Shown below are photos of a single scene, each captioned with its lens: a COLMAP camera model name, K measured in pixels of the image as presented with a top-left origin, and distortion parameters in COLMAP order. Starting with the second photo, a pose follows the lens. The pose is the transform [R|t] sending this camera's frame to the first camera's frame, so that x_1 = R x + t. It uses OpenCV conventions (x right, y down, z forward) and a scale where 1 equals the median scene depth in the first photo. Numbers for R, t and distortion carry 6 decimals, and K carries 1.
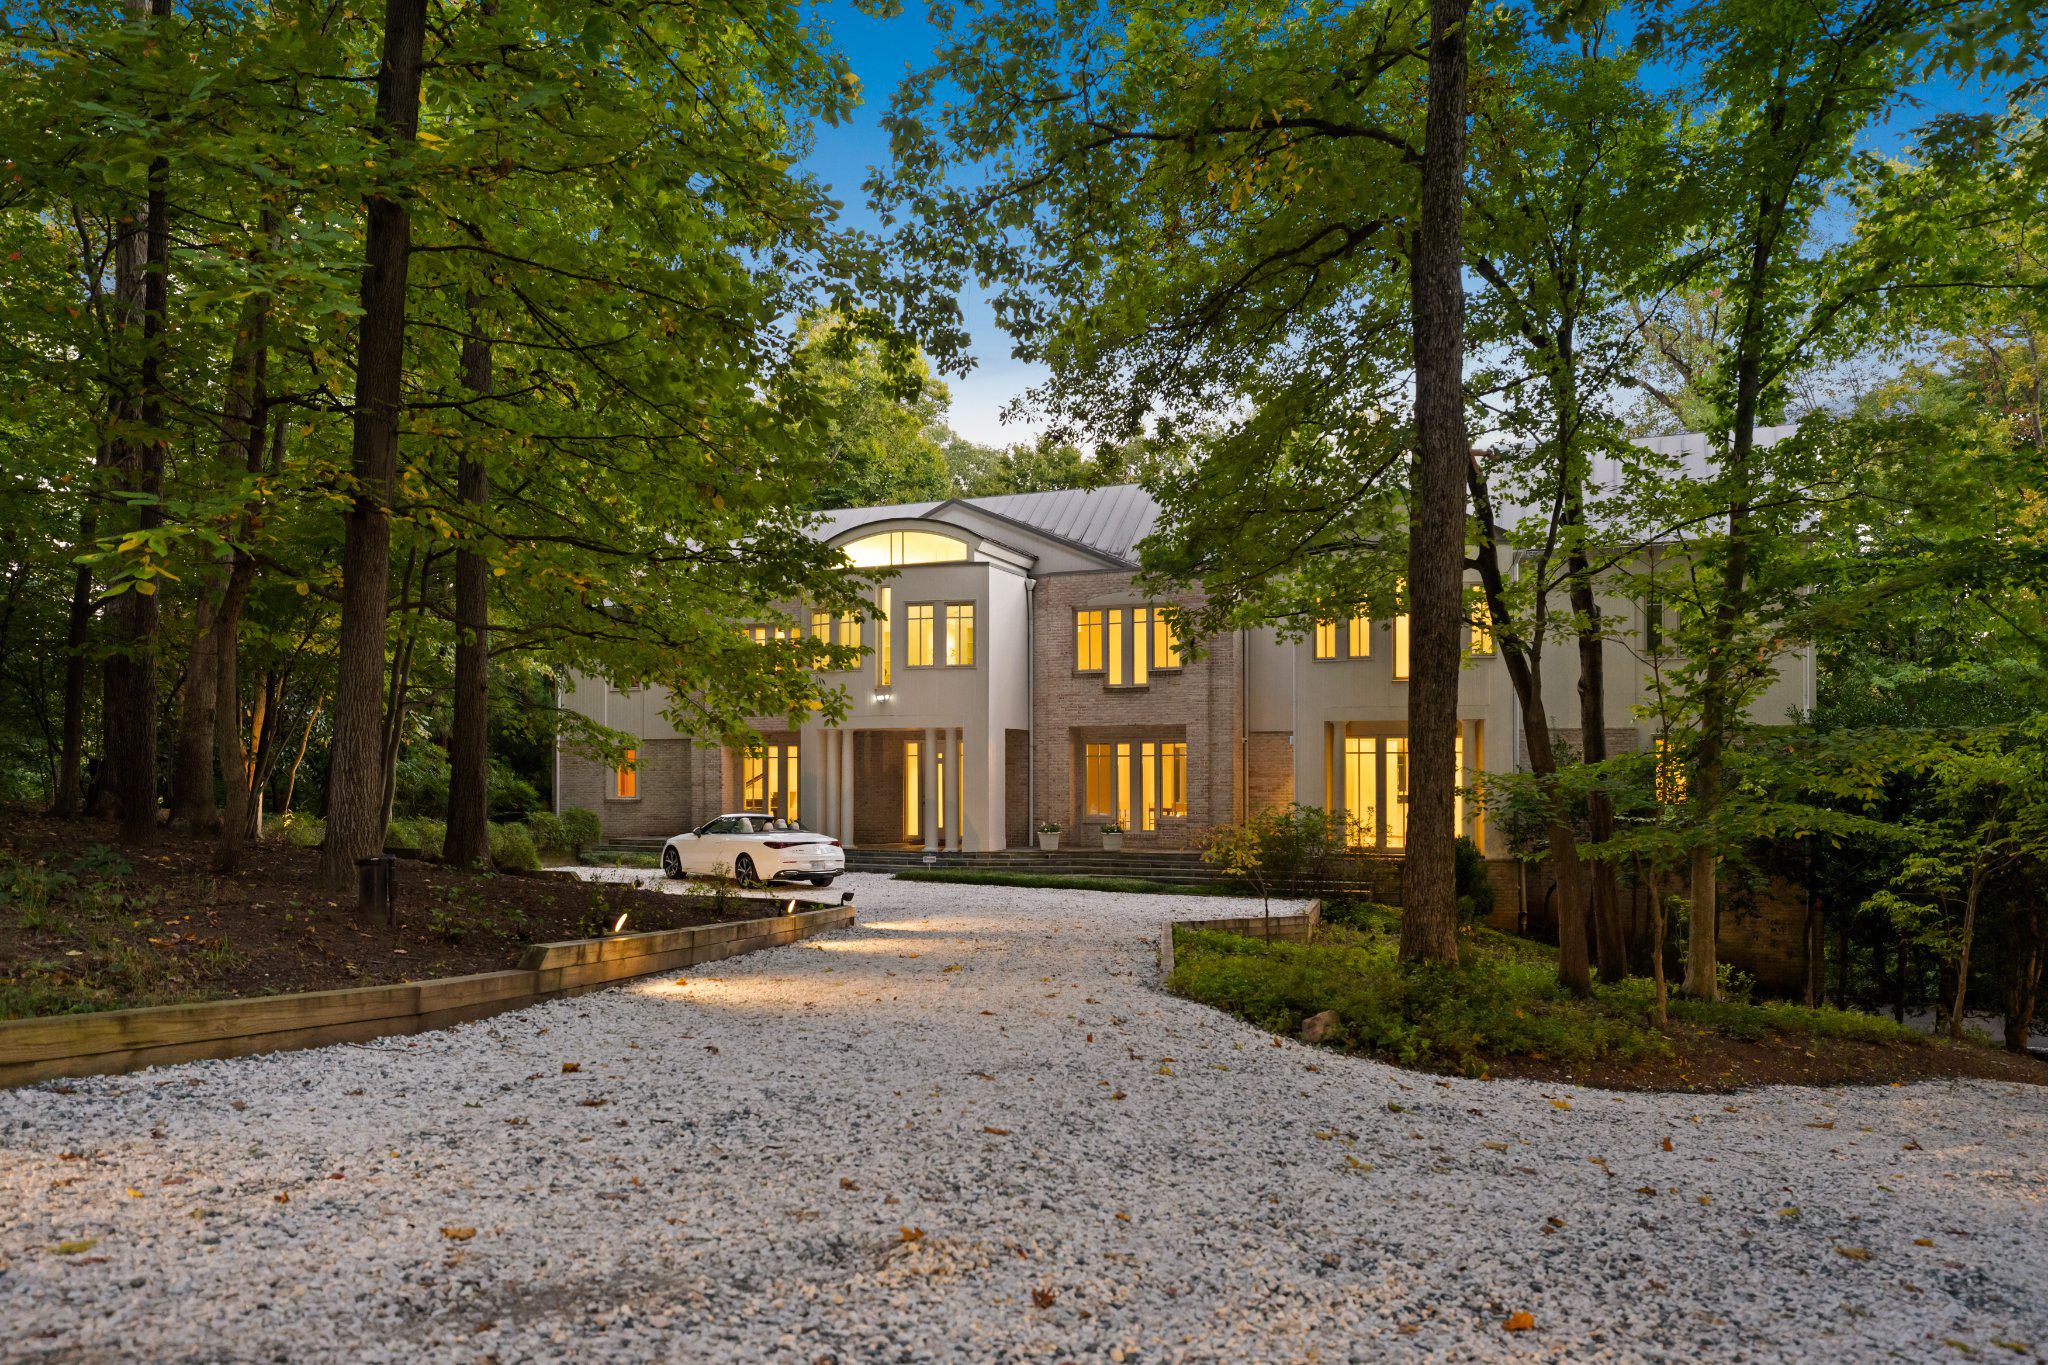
lens RADIAL K [[1387.9, 0, 1014.7], [0, 1387.9, 739.3], [0, 0, 1]] dist [0.004768, -0.000072]
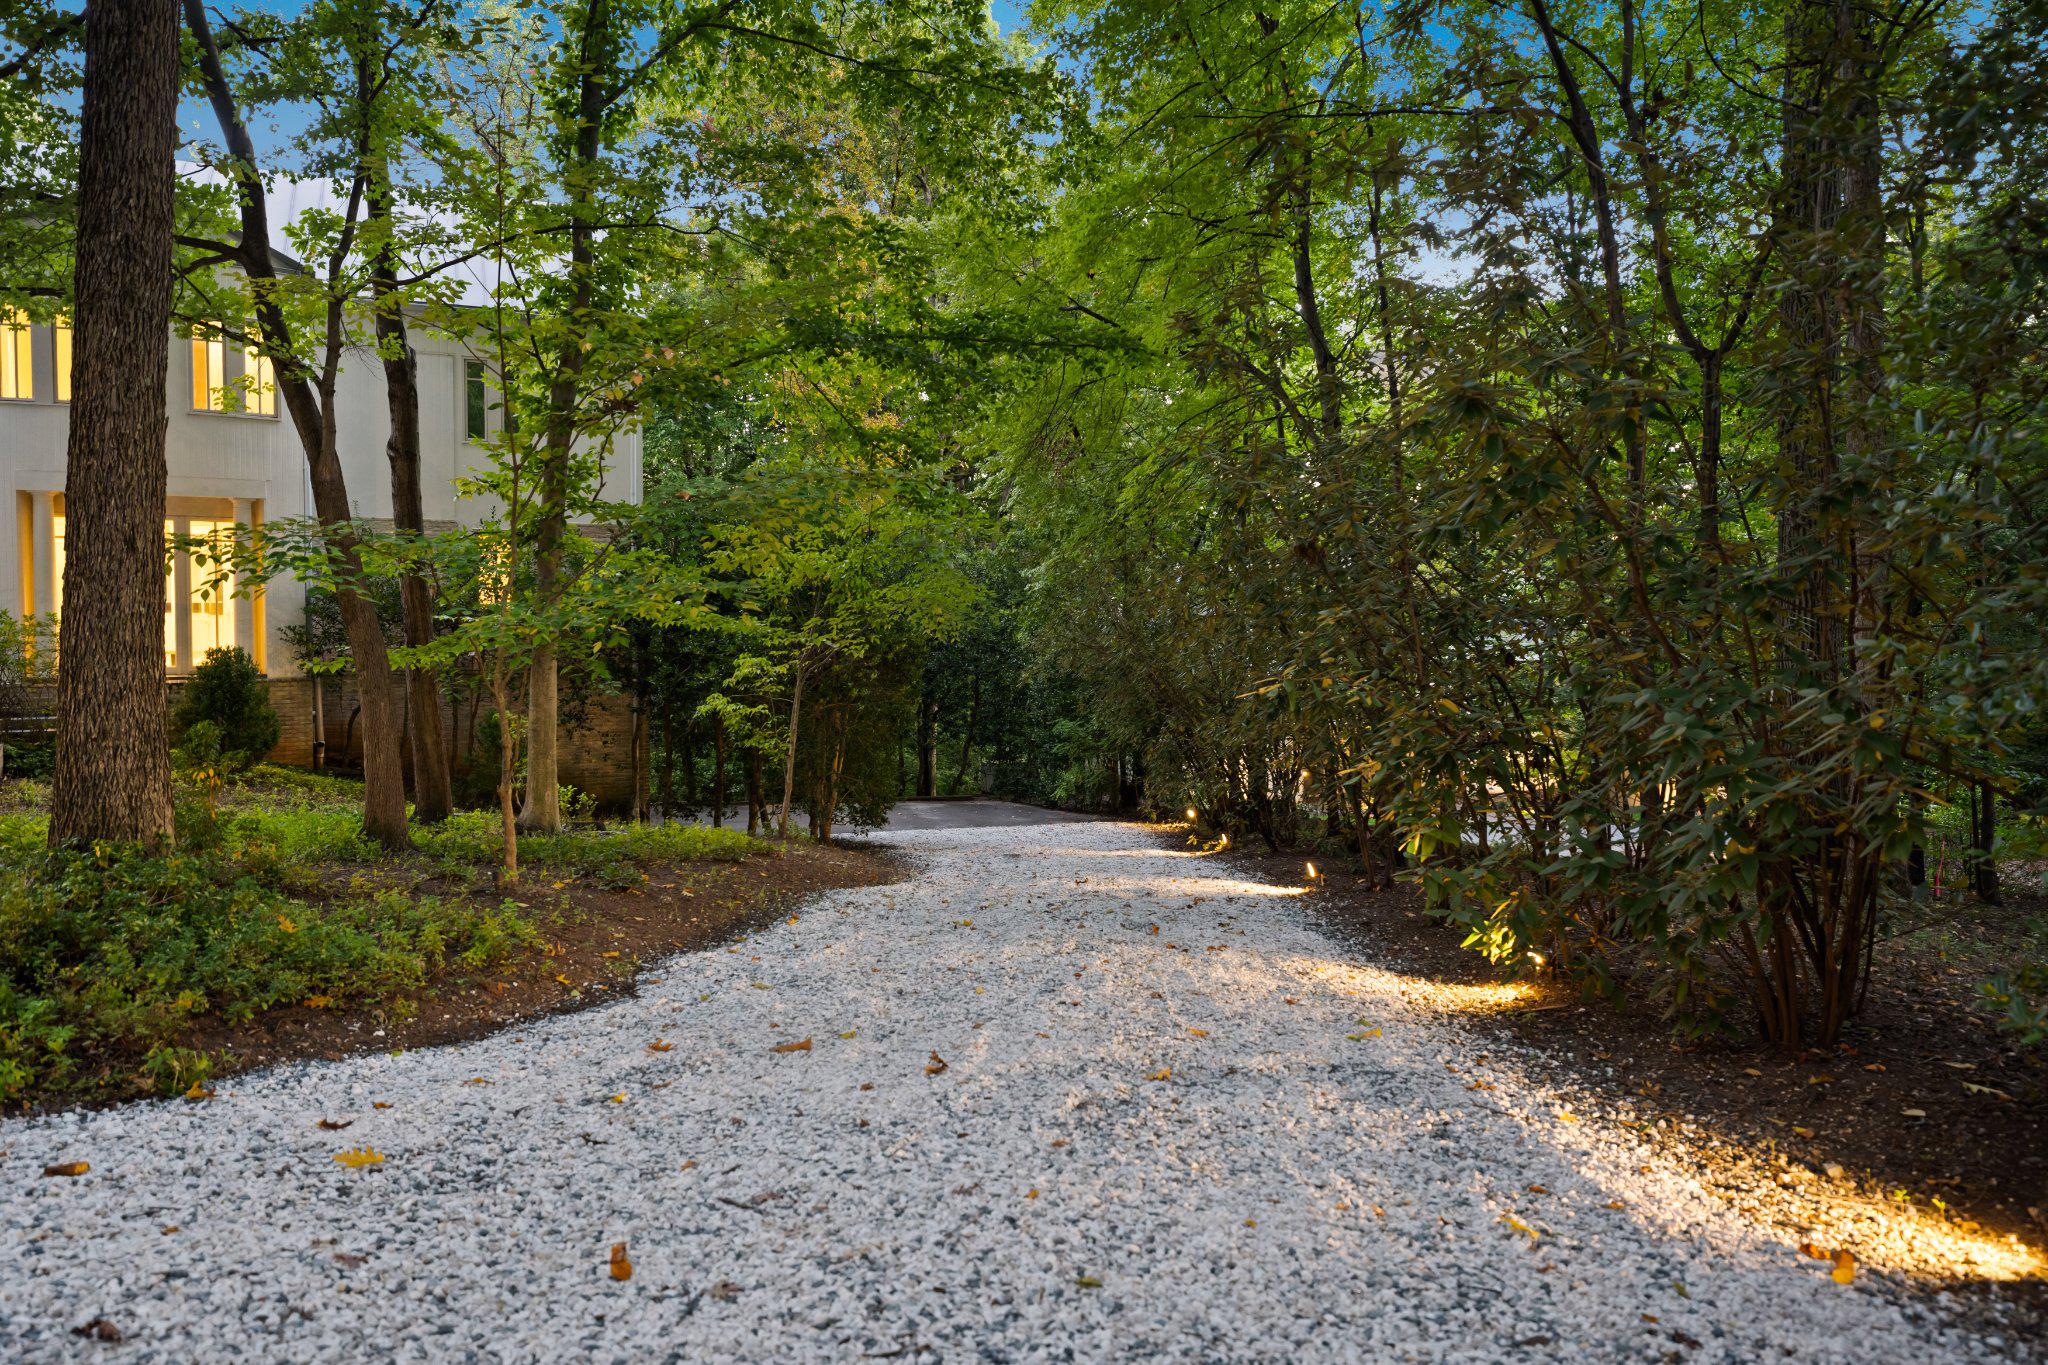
lens RADIAL K [[1387.9, 0, 1023.2], [0, 1387.9, 678.1], [0, 0, 1]] dist [0.004768, -0.000072]
pose [[0.686376, -0.034379, 0.726434, 0.086747], [-0.025141, 0.997163, 0.070946, 0.028001], [-0.726812, -0.066959, 0.683565, 0.217045]]
